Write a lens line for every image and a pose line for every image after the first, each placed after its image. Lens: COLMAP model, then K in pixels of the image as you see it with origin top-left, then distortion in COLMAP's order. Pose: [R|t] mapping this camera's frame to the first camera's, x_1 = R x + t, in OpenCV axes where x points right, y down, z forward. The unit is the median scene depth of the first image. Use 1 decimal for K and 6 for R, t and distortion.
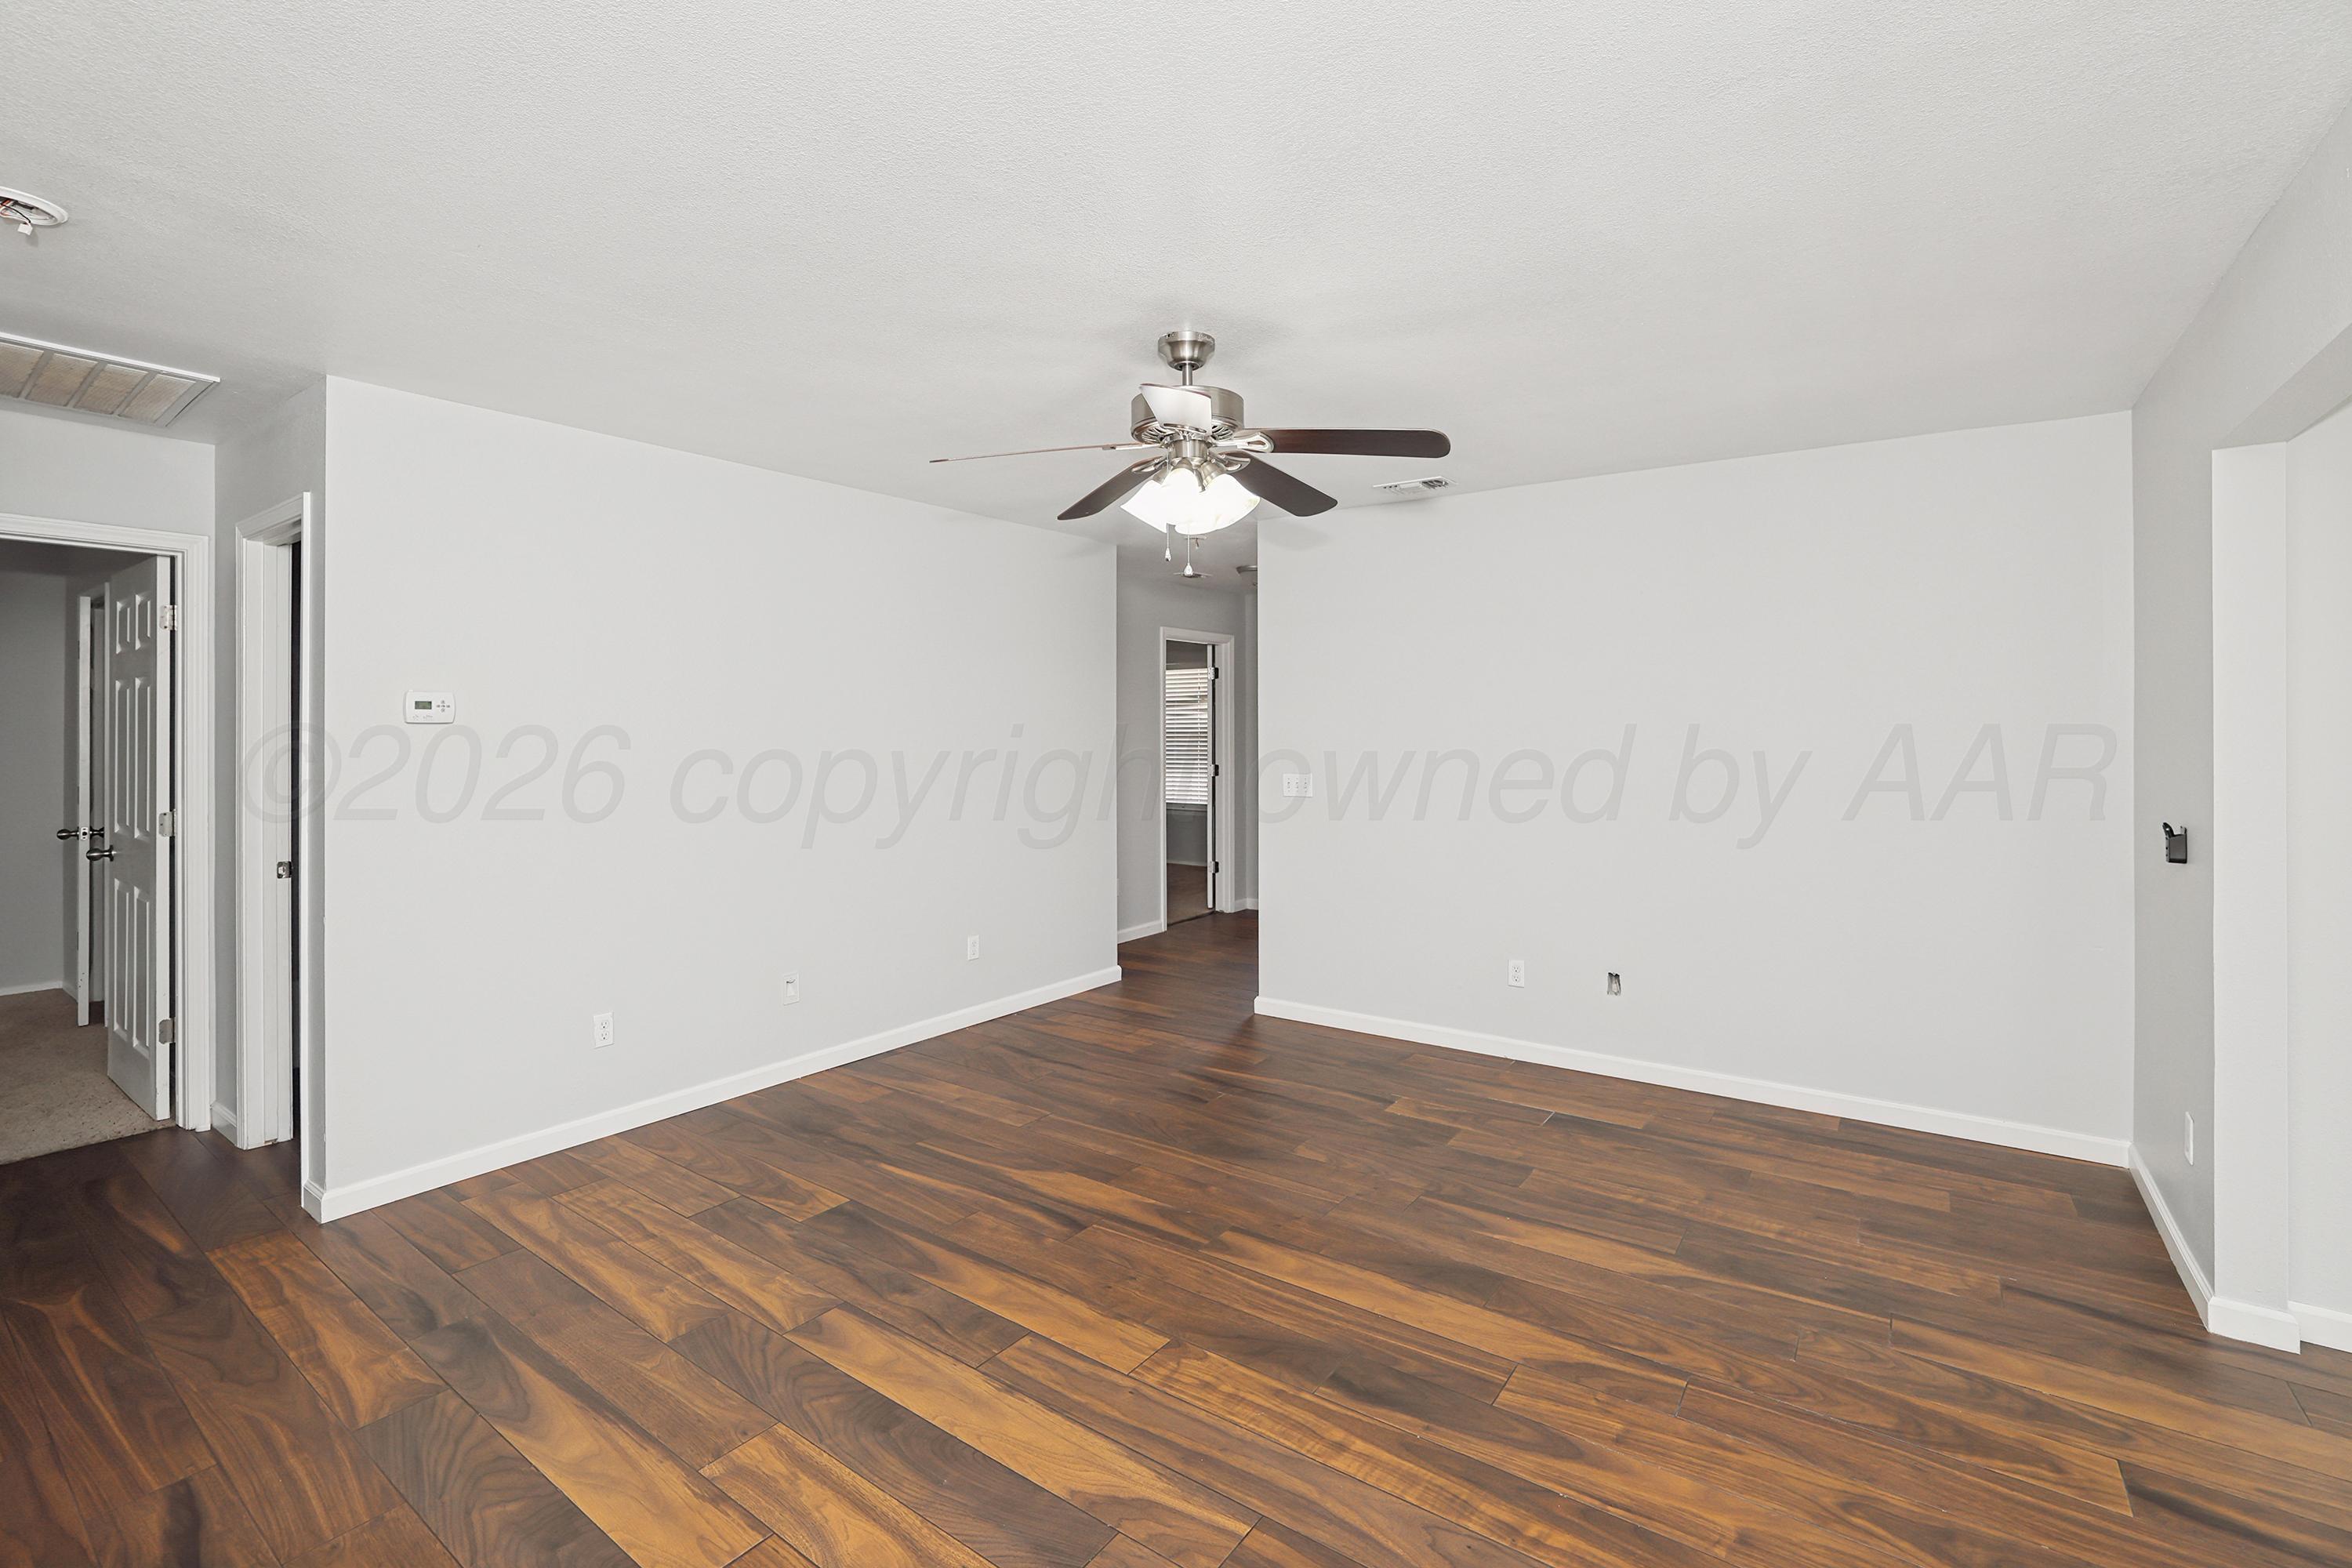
lens RADIAL K [[1052.2, 0, 1147.0], [0, 1052.2, 721.6], [0, 0, 1]] dist [-0.033645, 0.010904]
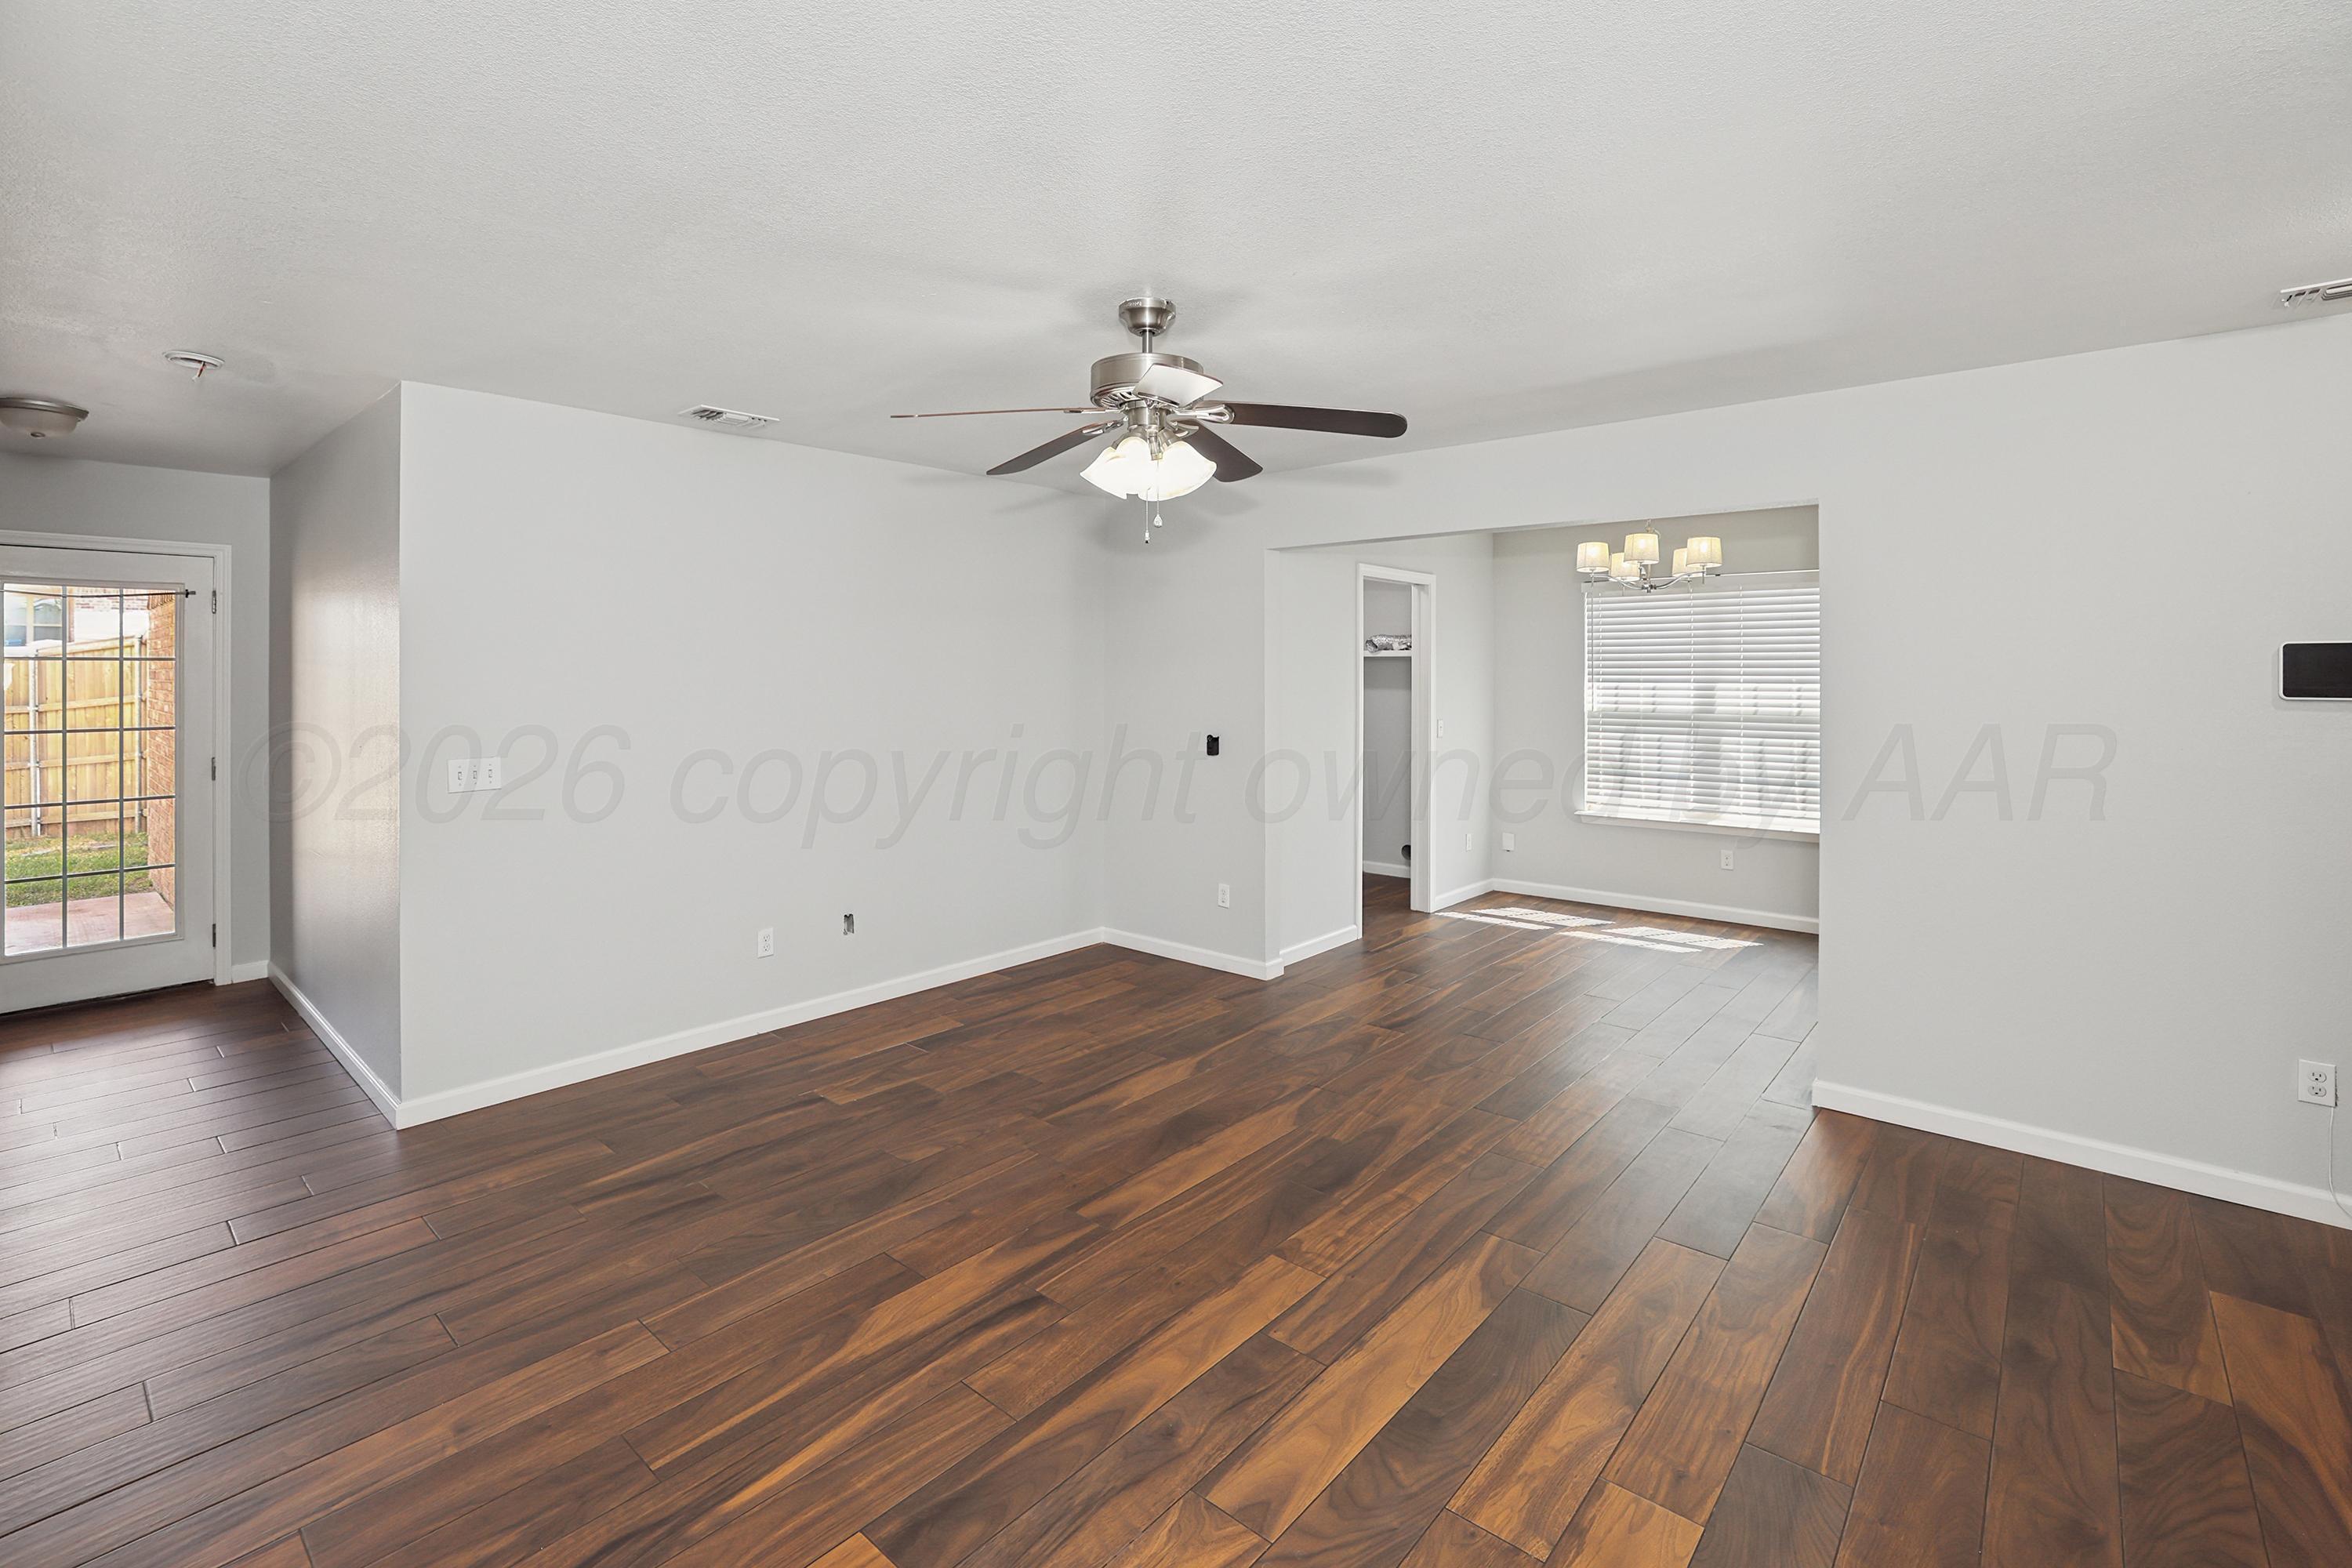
lens RADIAL K [[1052.2, 0, 1188.0], [0, 1052.2, 667.5], [0, 0, 1]] dist [-0.033645, 0.010904]
pose [[0.076623, 0.008462, 0.997024, -0.961955], [-0.006380, 0.999948, -0.007997, -0.012605], [-0.997040, -0.005748, 0.076673, 0.896033]]
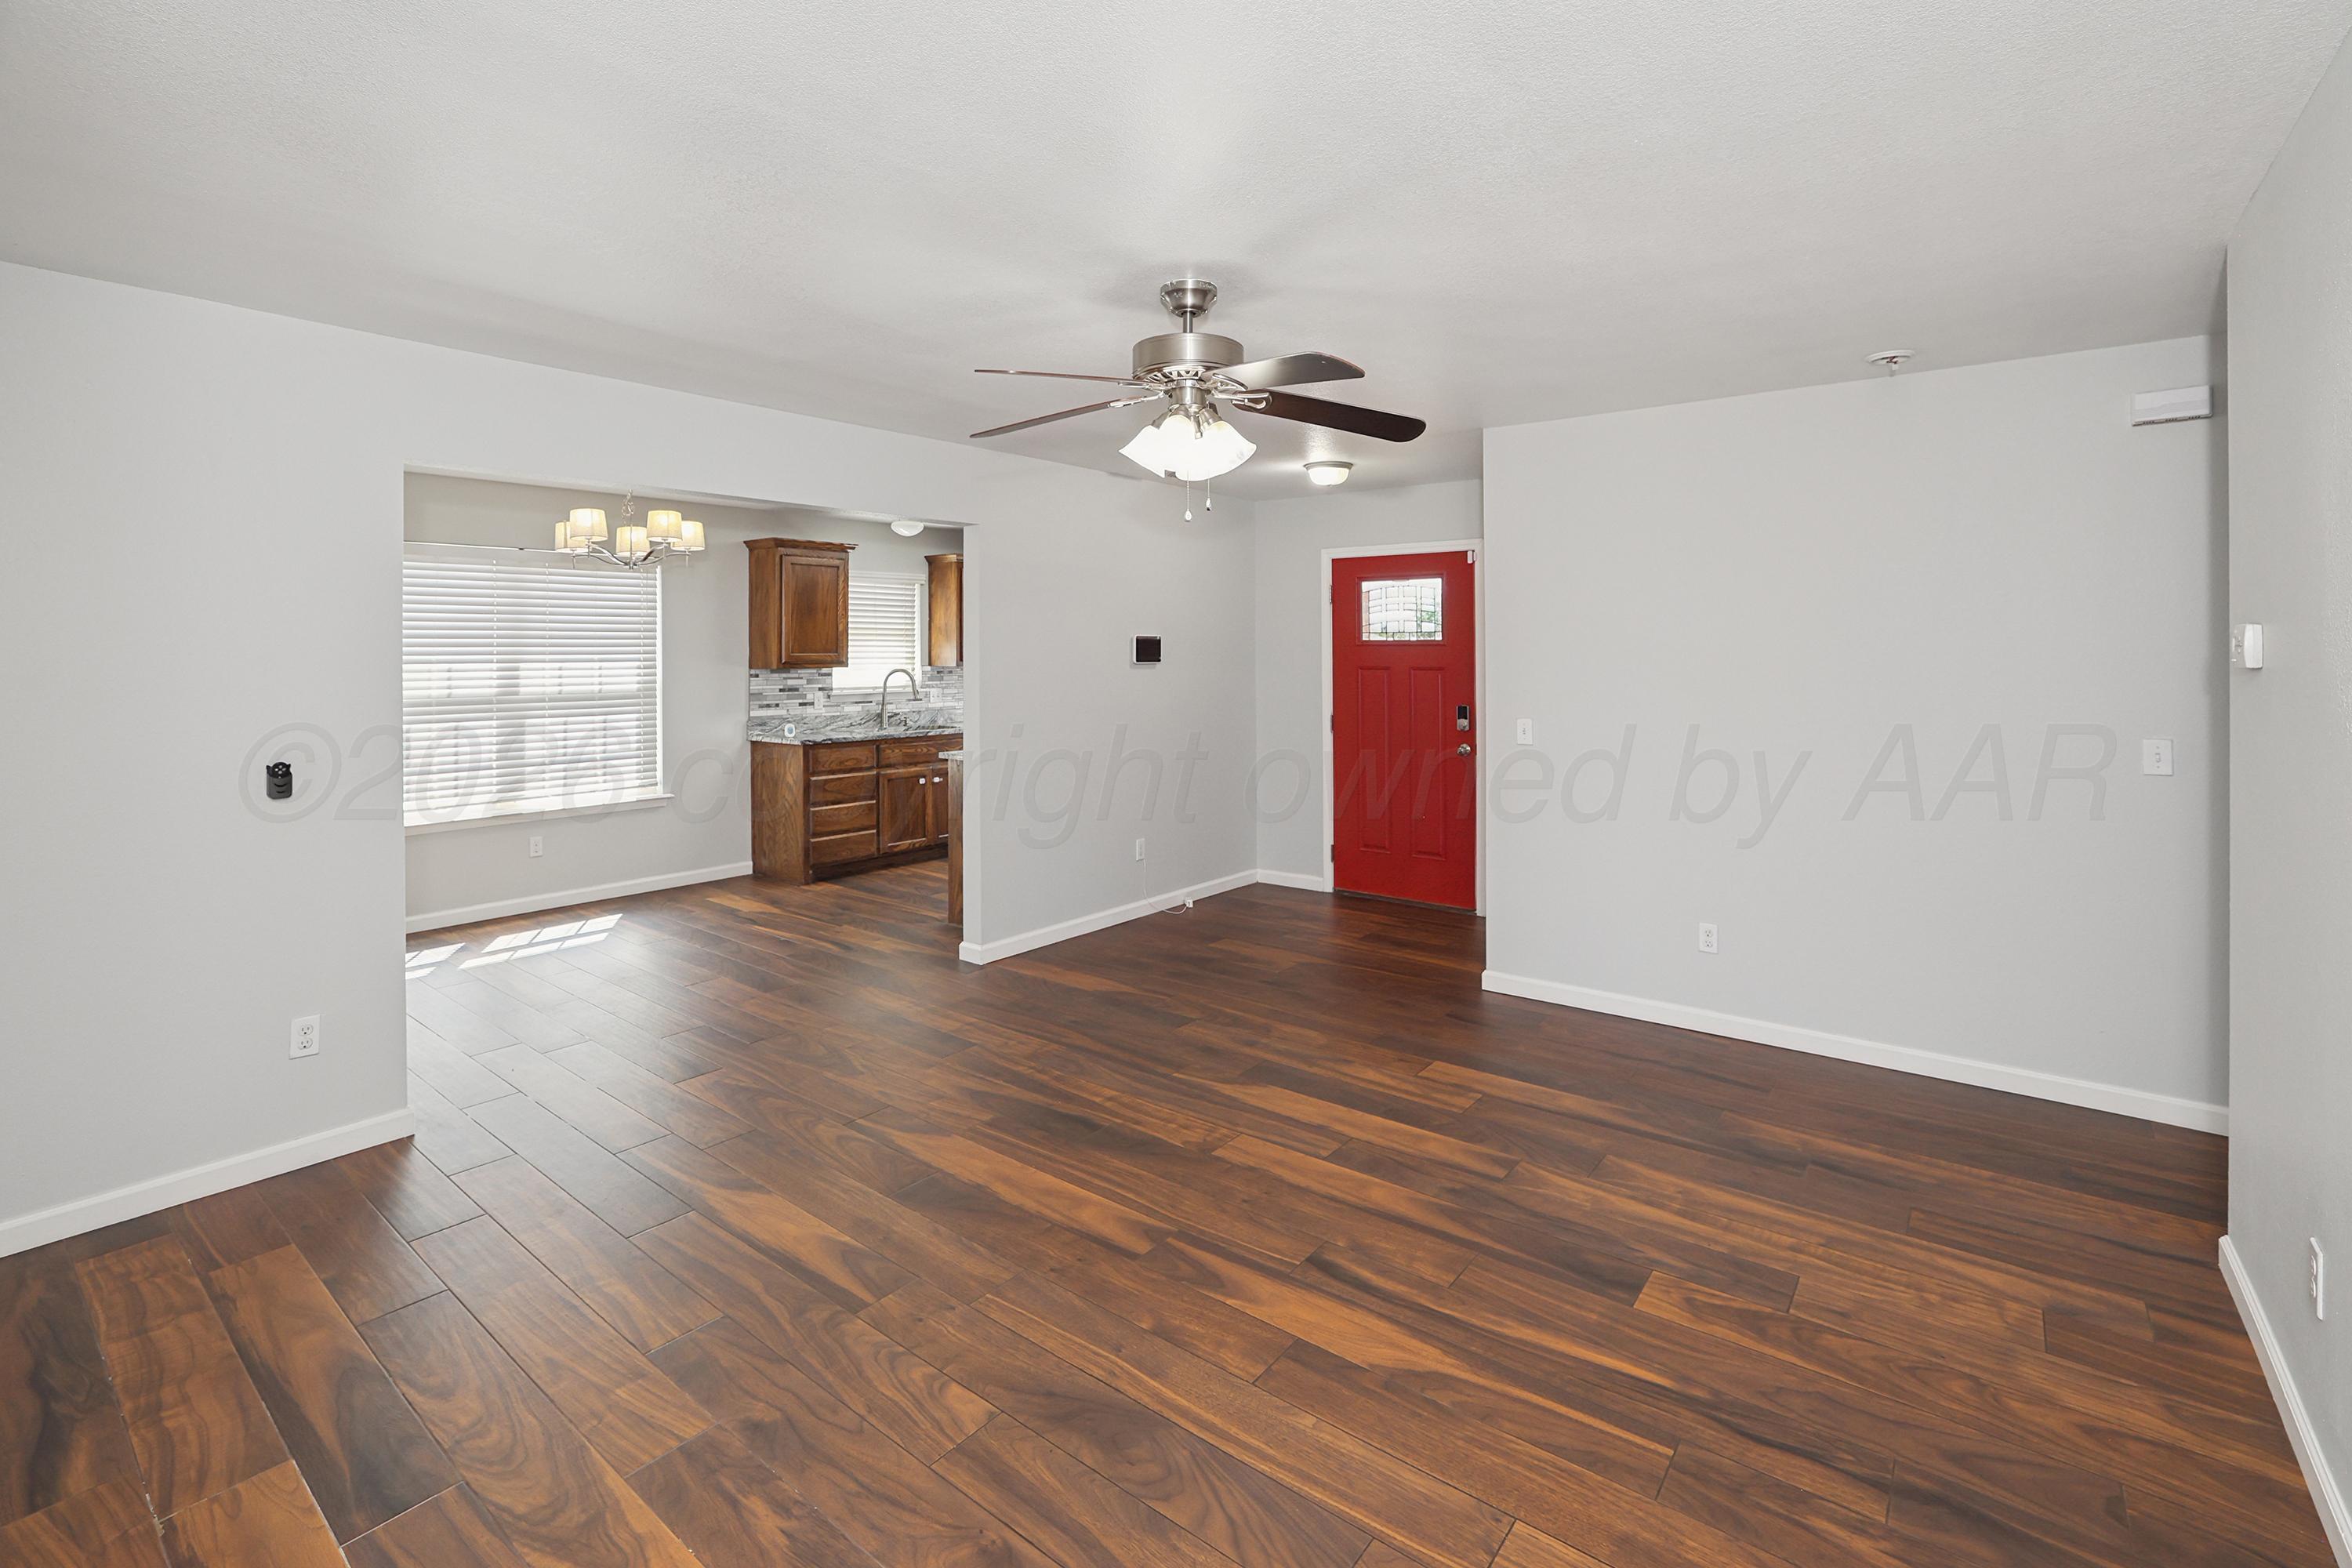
lens RADIAL K [[1052.2, 0, 1132.5], [0, 1052.2, 663.0], [0, 0, 1]] dist [-0.033645, 0.010904]
pose [[-0.998003, 0.001635, 0.063148, 0.031771], [0.001872, 0.999991, 0.003696, -0.009391], [-0.063141, 0.003807, -0.997997, 2.025867]]
